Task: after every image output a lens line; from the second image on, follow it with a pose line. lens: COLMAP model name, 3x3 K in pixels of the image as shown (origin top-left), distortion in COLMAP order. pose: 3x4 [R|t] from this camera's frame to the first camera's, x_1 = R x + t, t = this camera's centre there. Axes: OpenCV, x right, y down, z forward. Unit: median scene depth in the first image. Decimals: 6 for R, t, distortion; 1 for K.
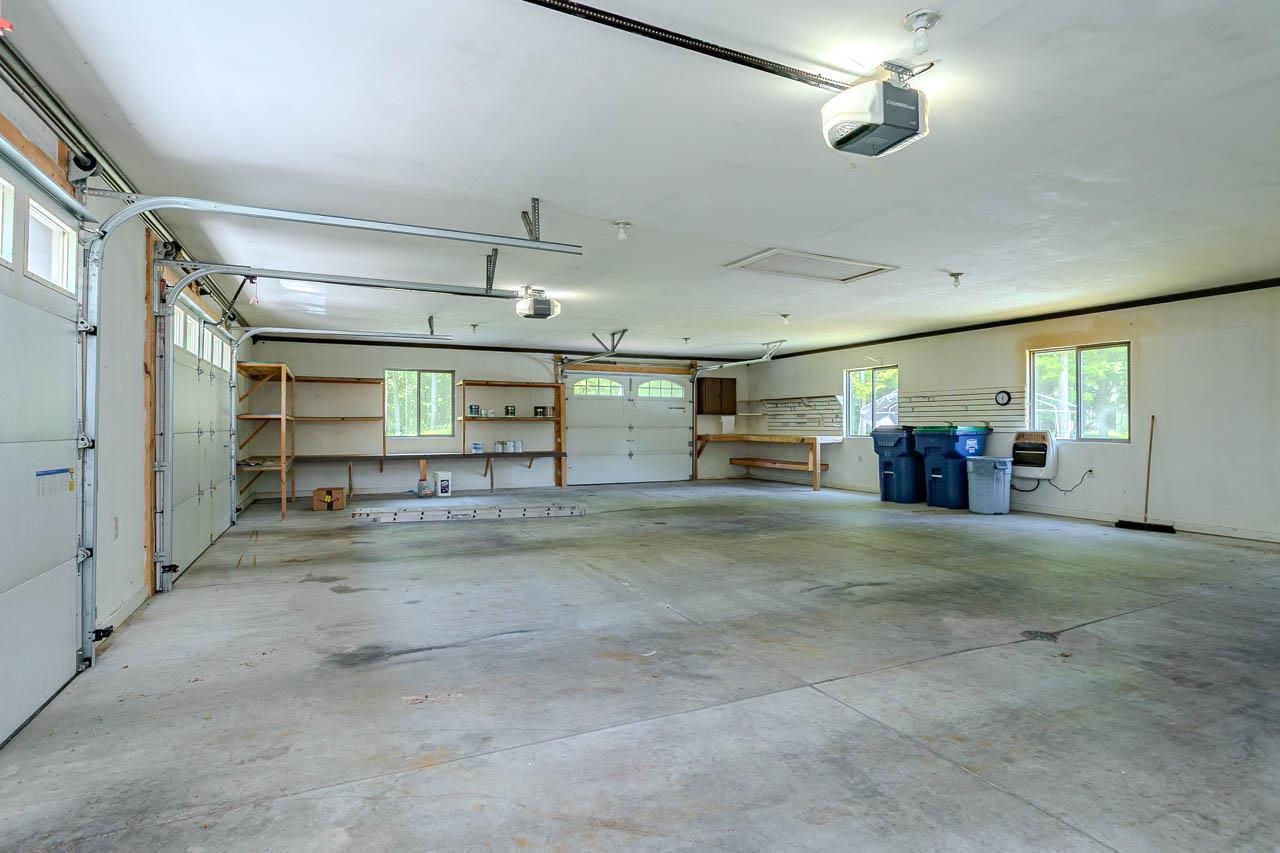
lens RADIAL K [[623.5, 0, 639.7], [0, 623.5, 421.3], [0, 0, 1]] dist [-0.042964, 0.026054]
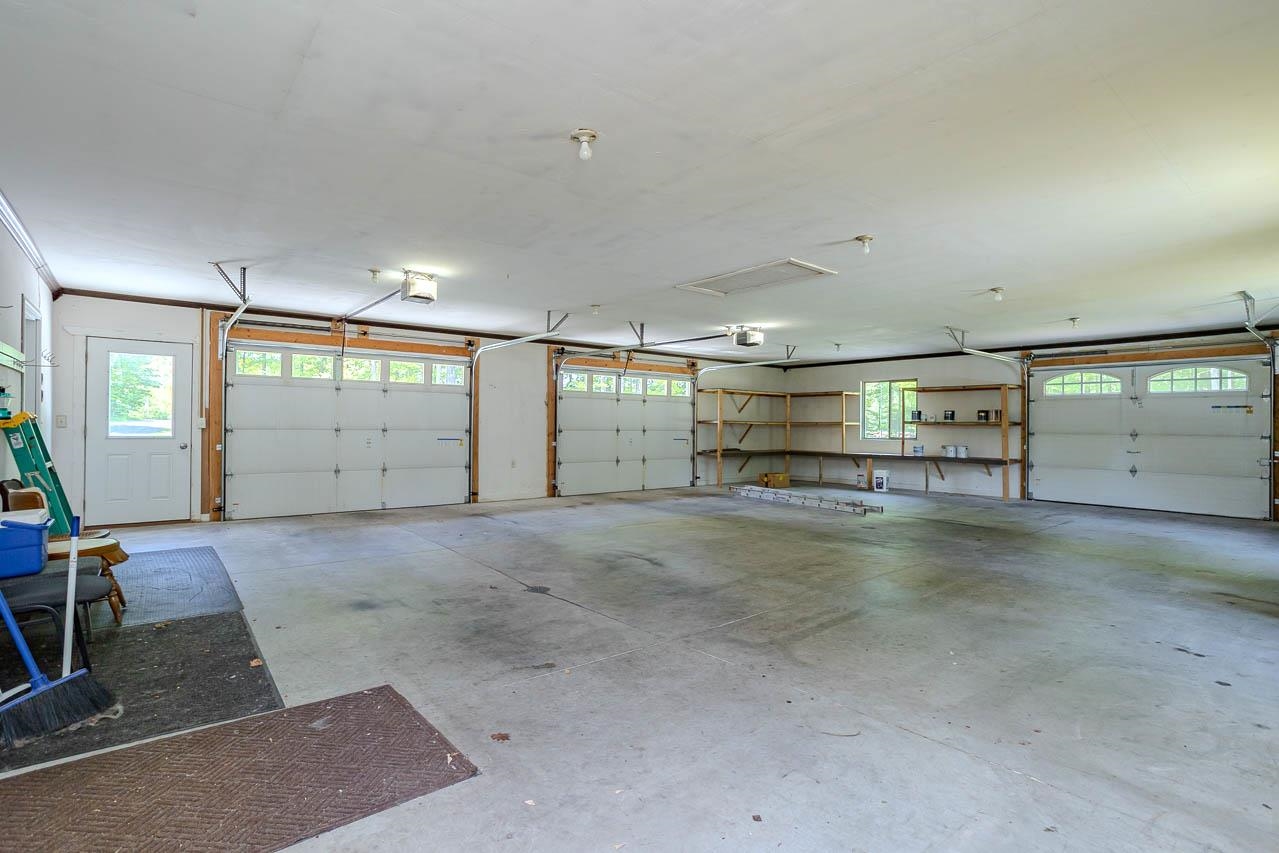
lens RADIAL K [[623.0, 0, 647.4], [0, 623.0, 423.7], [0, 0, 1]] dist [-0.042964, 0.026054]
pose [[0.252033, 0.000043, -0.967719, 0.586941], [-0.002164, 0.999998, -0.000519, -0.001873], [0.967716, 0.002225, 0.252032, 0.261210]]
